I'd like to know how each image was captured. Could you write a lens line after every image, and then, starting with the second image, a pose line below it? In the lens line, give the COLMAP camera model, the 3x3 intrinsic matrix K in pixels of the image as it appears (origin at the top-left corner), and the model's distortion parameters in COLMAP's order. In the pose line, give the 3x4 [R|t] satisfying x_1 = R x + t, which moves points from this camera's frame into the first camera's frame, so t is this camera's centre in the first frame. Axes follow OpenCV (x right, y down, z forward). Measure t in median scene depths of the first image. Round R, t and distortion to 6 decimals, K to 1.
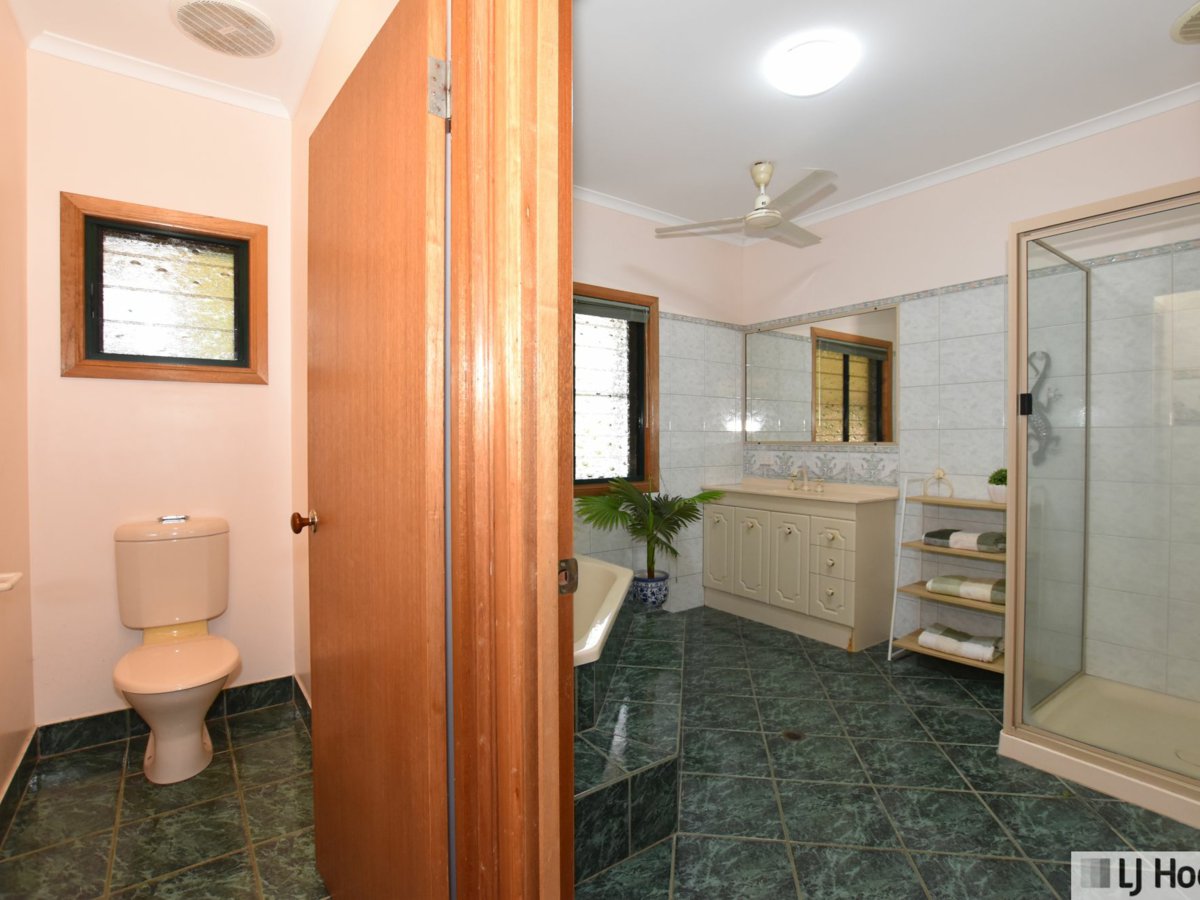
lens RADIAL K [[593.8, 0, 609.6], [0, 593.8, 450.5], [0, 0, 1]] dist [-0.027534, 0.002386]
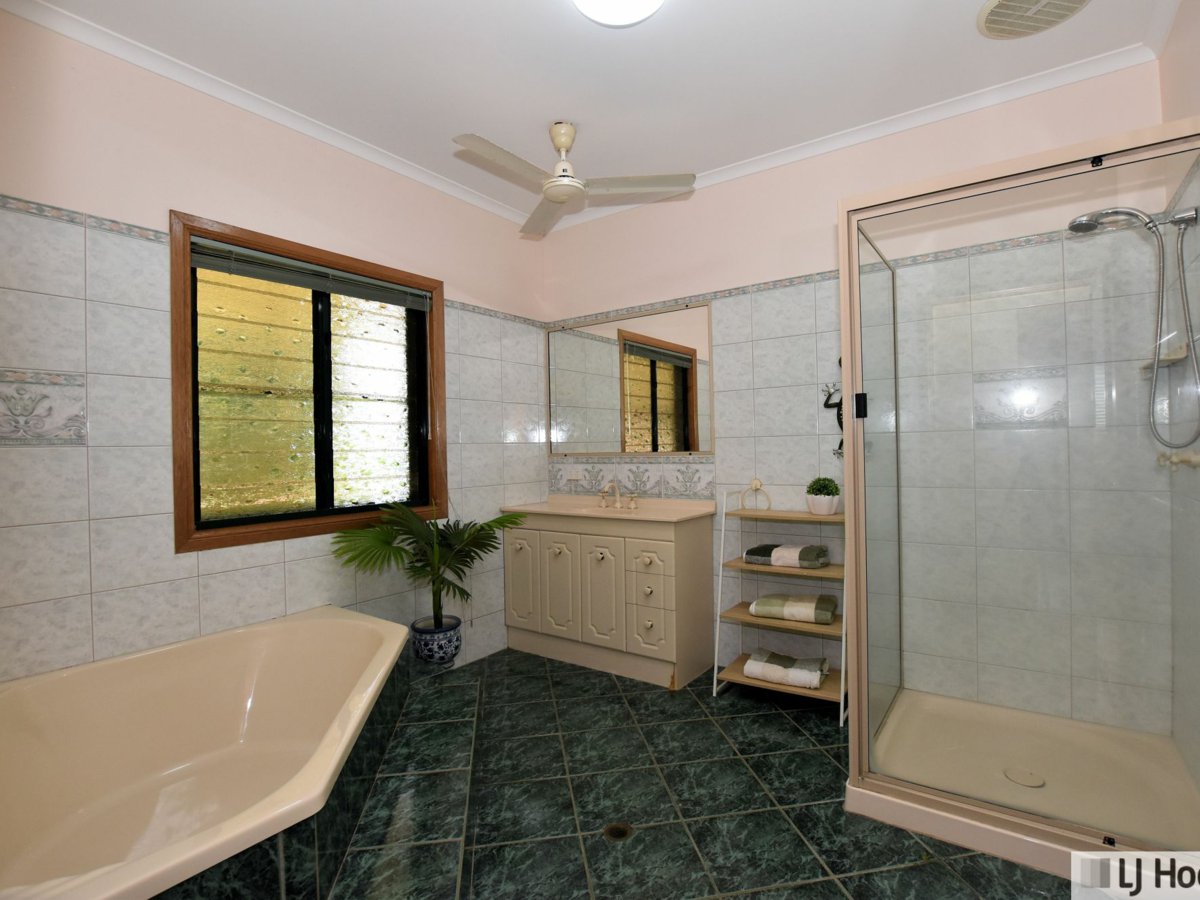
lens RADIAL K [[593.8, 0, 607.2], [0, 593.8, 449.0], [0, 0, 1]] dist [-0.027534, 0.002386]
pose [[0.950739, -0.017777, 0.309482, 0.049775], [0.024953, 0.999503, -0.019245, -0.004515], [-0.308986, 0.026019, 0.950711, 0.185968]]
